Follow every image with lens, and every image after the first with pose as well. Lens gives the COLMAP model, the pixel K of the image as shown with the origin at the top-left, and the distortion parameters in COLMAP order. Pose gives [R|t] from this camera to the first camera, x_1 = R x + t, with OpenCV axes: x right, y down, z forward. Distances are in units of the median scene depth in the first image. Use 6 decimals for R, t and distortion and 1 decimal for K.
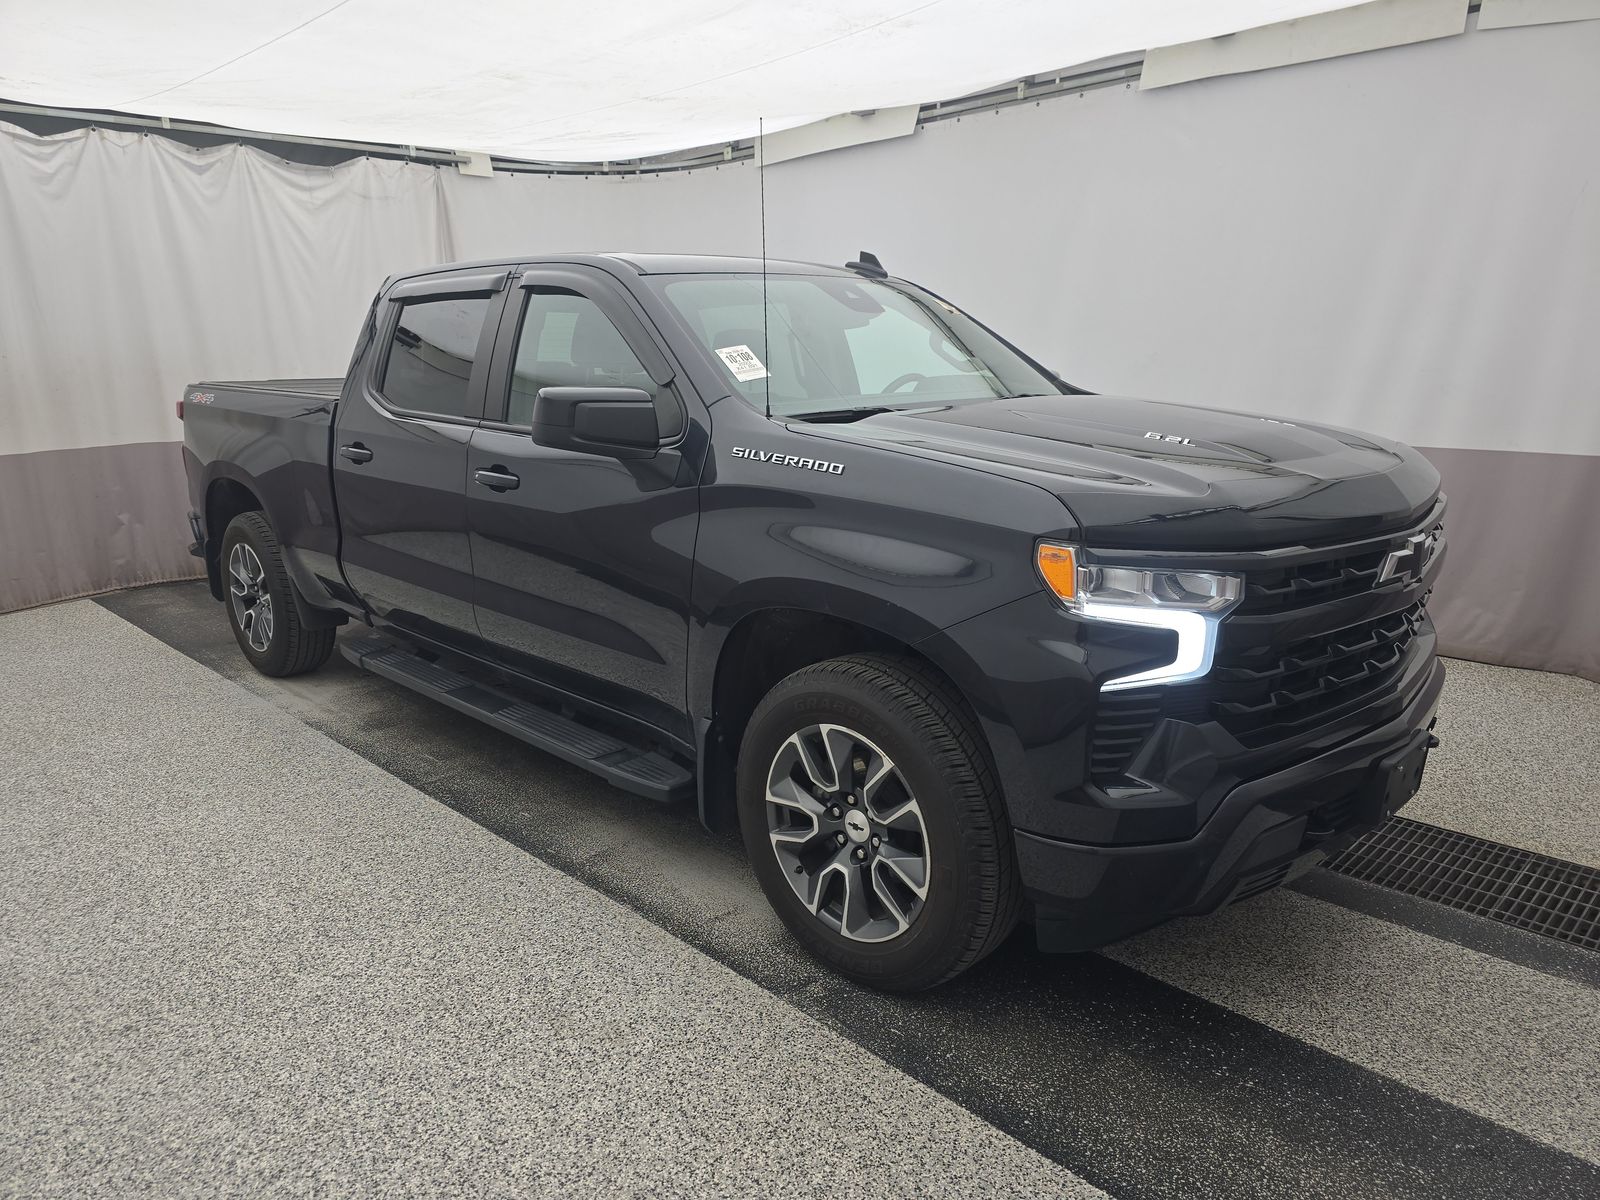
lens RADIAL K [[1074.0, 0, 810.5], [0, 1074.0, 608.2], [0, 0, 1]] dist [0.046426, -0.037045]
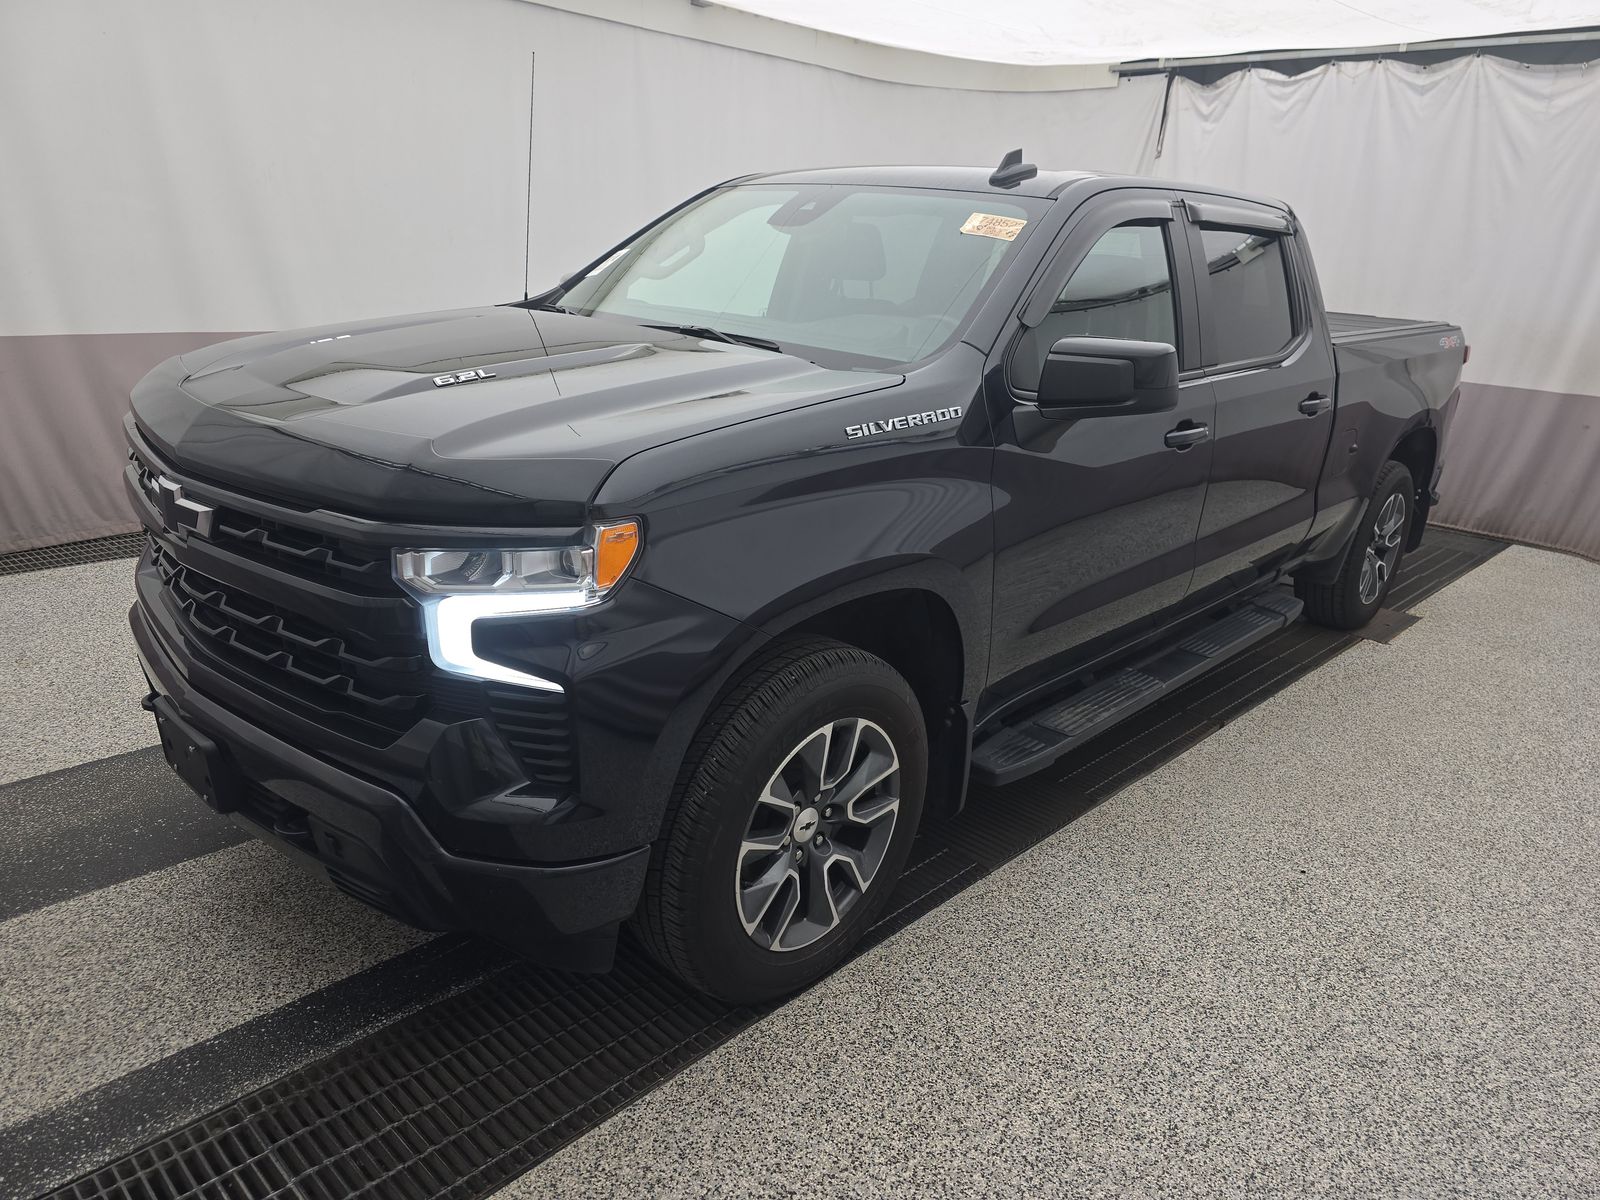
lens RADIAL K [[1074.0, 0, 810.5], [0, 1074.0, 608.2], [0, 0, 1]] dist [0.046426, -0.037045]
pose [[0.022307, 0.341693, -0.939547, 0.495745], [-0.295722, 0.899982, 0.320283, -0.140629], [0.955014, 0.270700, 0.121122, 0.496619]]
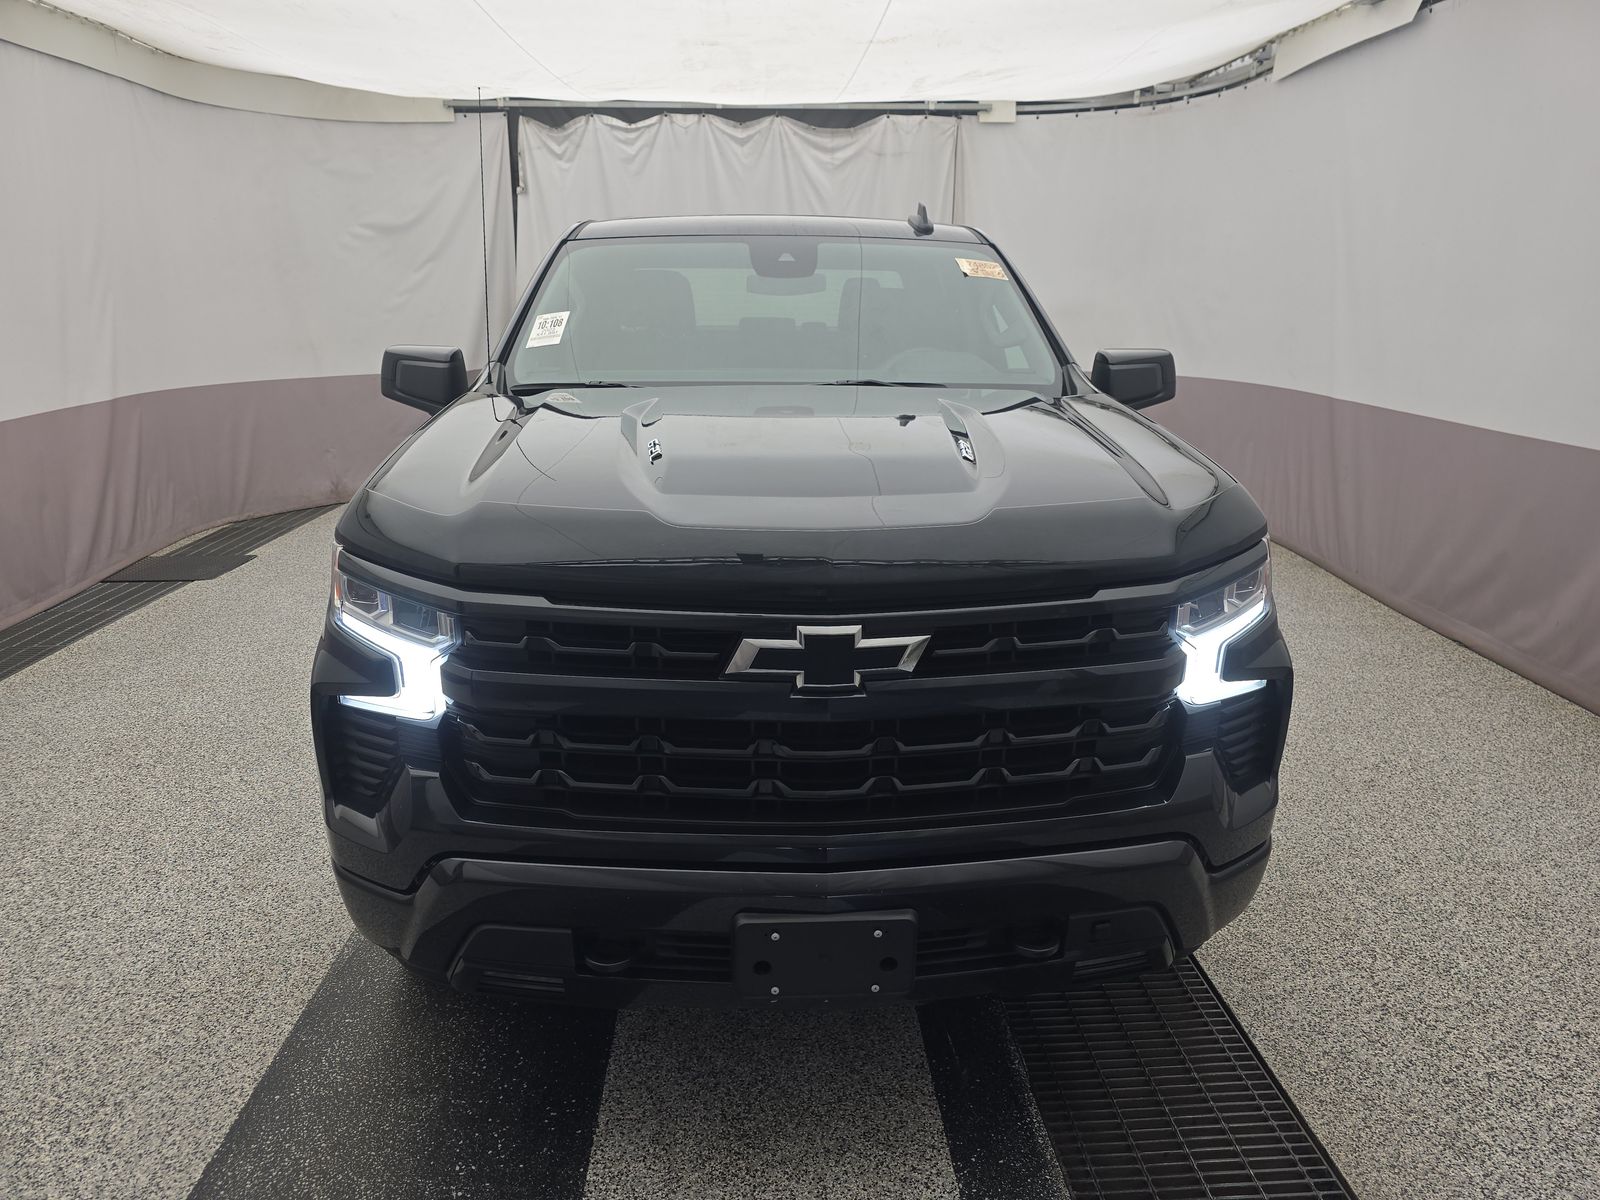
lens RADIAL K [[1074.0, 0, 810.5], [0, 1074.0, 608.2], [0, 0, 1]] dist [0.046426, -0.037045]
pose [[0.745463, 0.203913, -0.634590, 0.347609], [-0.170587, 0.978714, 0.114099, -0.054674], [0.644349, 0.023196, 0.764380, 0.164172]]
